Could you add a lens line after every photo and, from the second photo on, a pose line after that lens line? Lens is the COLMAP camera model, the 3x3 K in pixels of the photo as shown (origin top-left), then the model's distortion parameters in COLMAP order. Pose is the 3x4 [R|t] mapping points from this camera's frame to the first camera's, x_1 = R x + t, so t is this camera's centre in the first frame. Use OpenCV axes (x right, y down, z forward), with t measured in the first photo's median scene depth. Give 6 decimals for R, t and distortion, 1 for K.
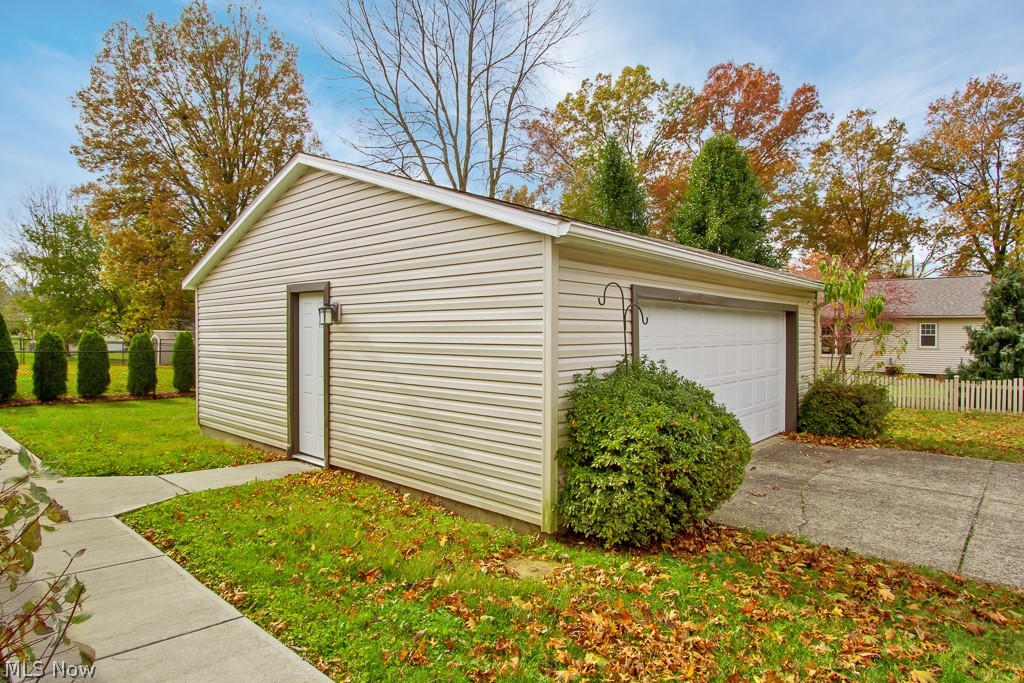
lens RADIAL K [[576.5, 0, 509.8], [0, 576.5, 337.1], [0, 0, 1]] dist [-0.021534, 0.005546]
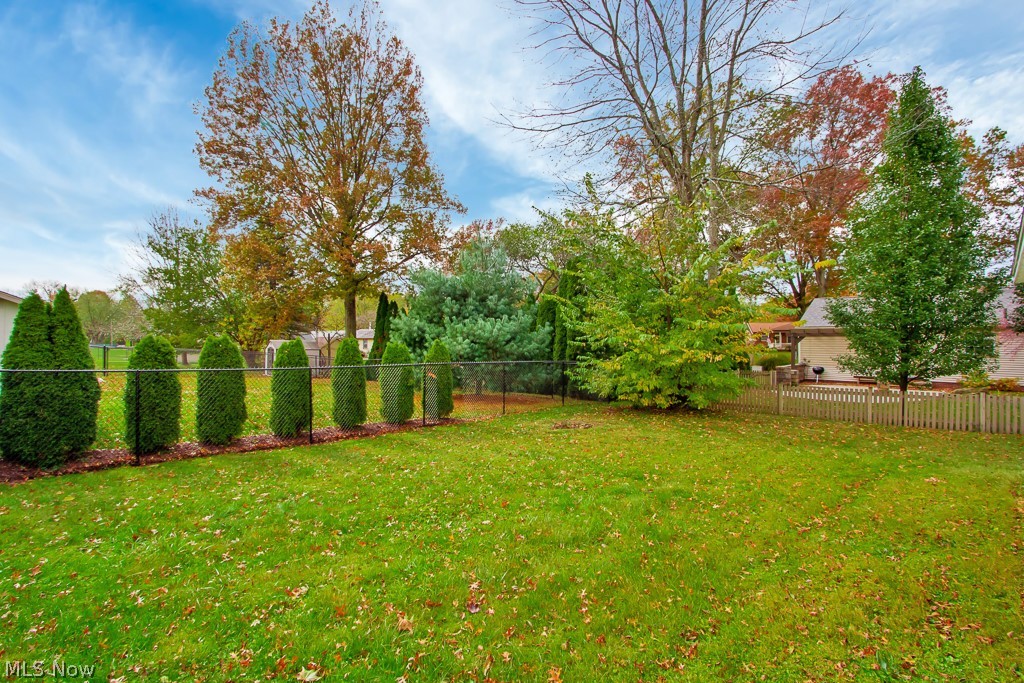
lens RADIAL K [[478.5, 0, 510.0], [0, 478.5, 338.4], [0, 0, 1]] dist [-0.020781, 0.003923]
pose [[0.998050, 0.001329, -0.062409, -0.261320], [-0.002549, 0.999807, -0.019477, 0.000876], [0.062371, 0.019598, 0.997861, 0.341996]]
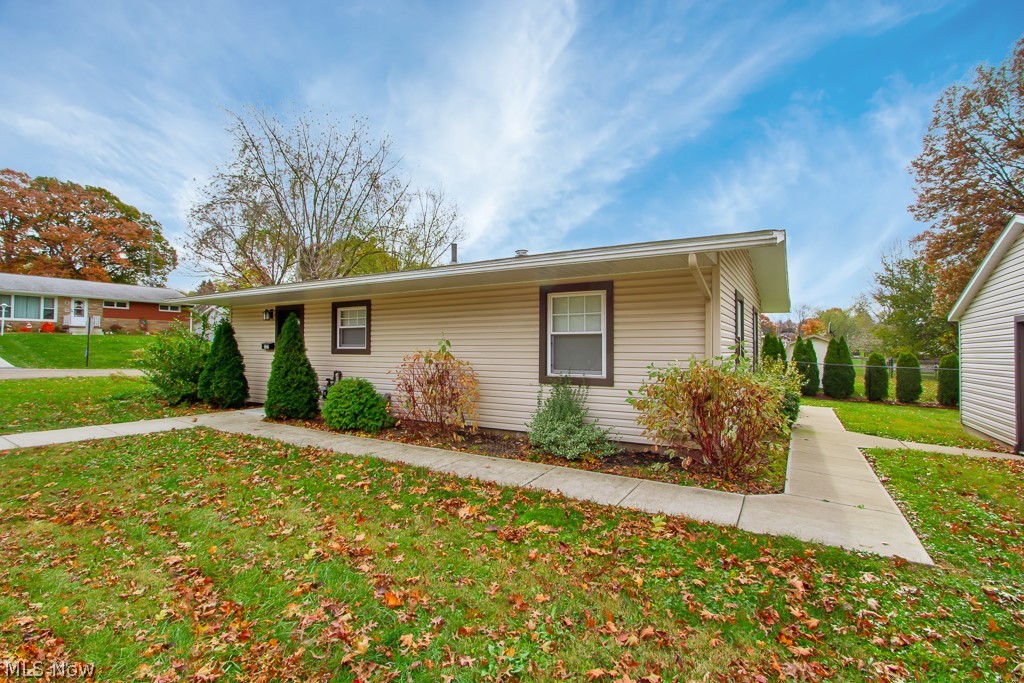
lens RADIAL K [[478.5, 0, 505.8], [0, 478.5, 337.1], [0, 0, 1]] dist [-0.020781, 0.003923]
pose [[0.183739, -0.024879, -0.982660, 0.123627], [-0.019273, 0.999396, -0.028906, 0.002287], [0.982786, 0.024250, 0.183148, -0.085709]]
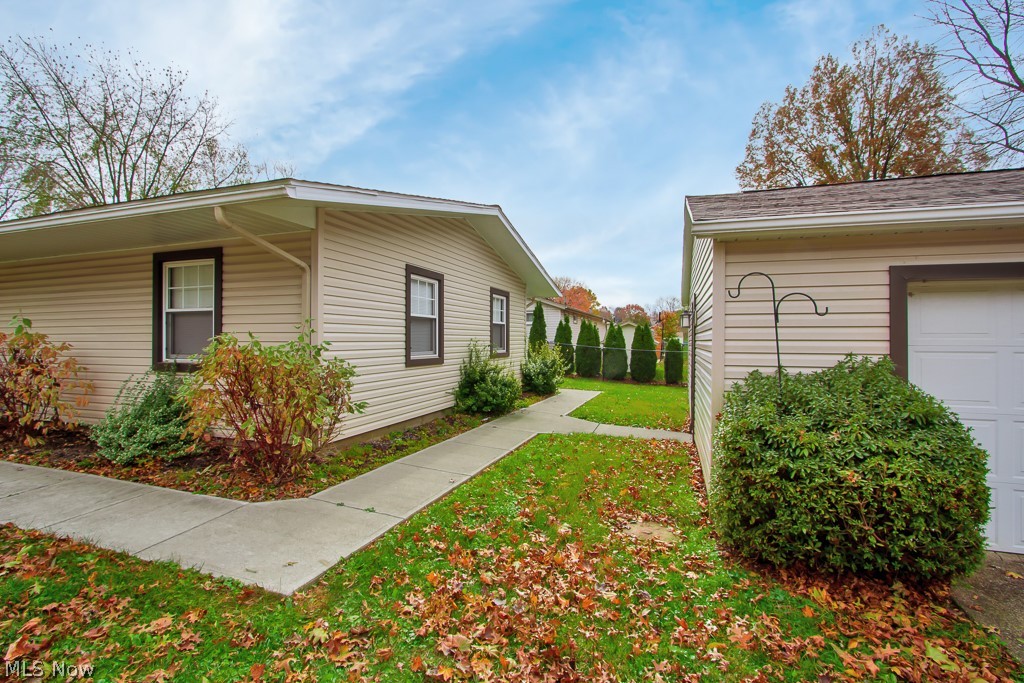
lens RADIAL K [[478.5, 0, 507.9], [0, 478.5, 338.1], [0, 0, 1]] dist [-0.020781, 0.003923]
pose [[0.391314, -0.002279, -0.920254, 0.128710], [-0.014372, 0.999860, -0.008588, 0.004362], [0.920145, 0.016587, 0.391226, 0.057251]]
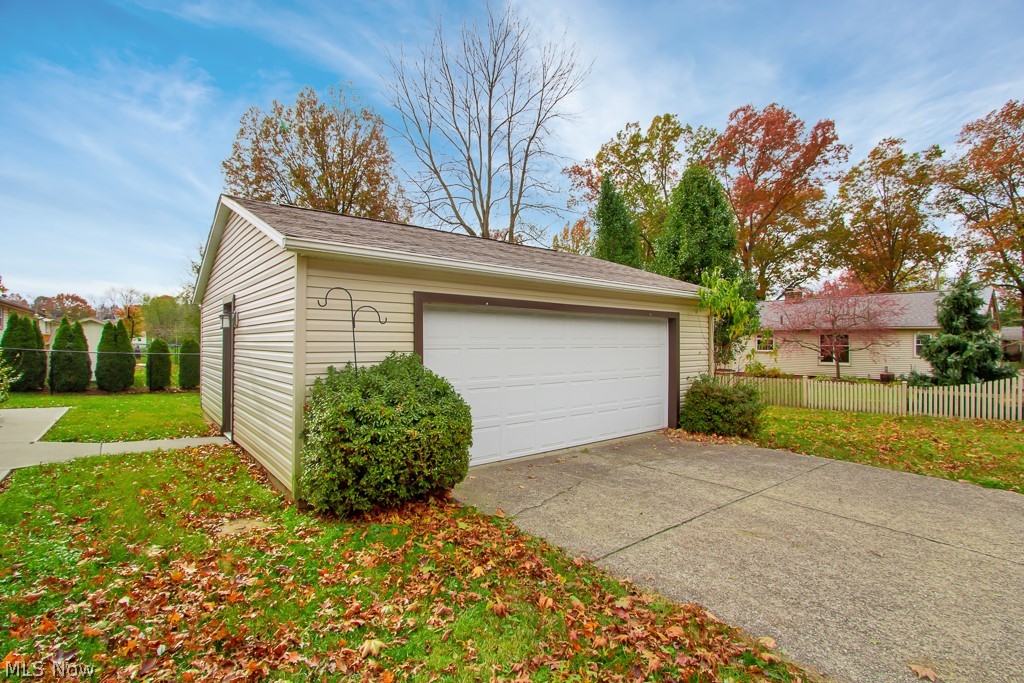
lens RADIAL K [[478.5, 0, 510.5], [0, 478.5, 338.5], [0, 0, 1]] dist [-0.020781, 0.003923]
pose [[0.988030, 0.000892, -0.154260, 0.118045], [-0.003856, 0.999814, -0.018914, 0.004613], [0.154214, 0.019282, 0.987849, 0.017178]]
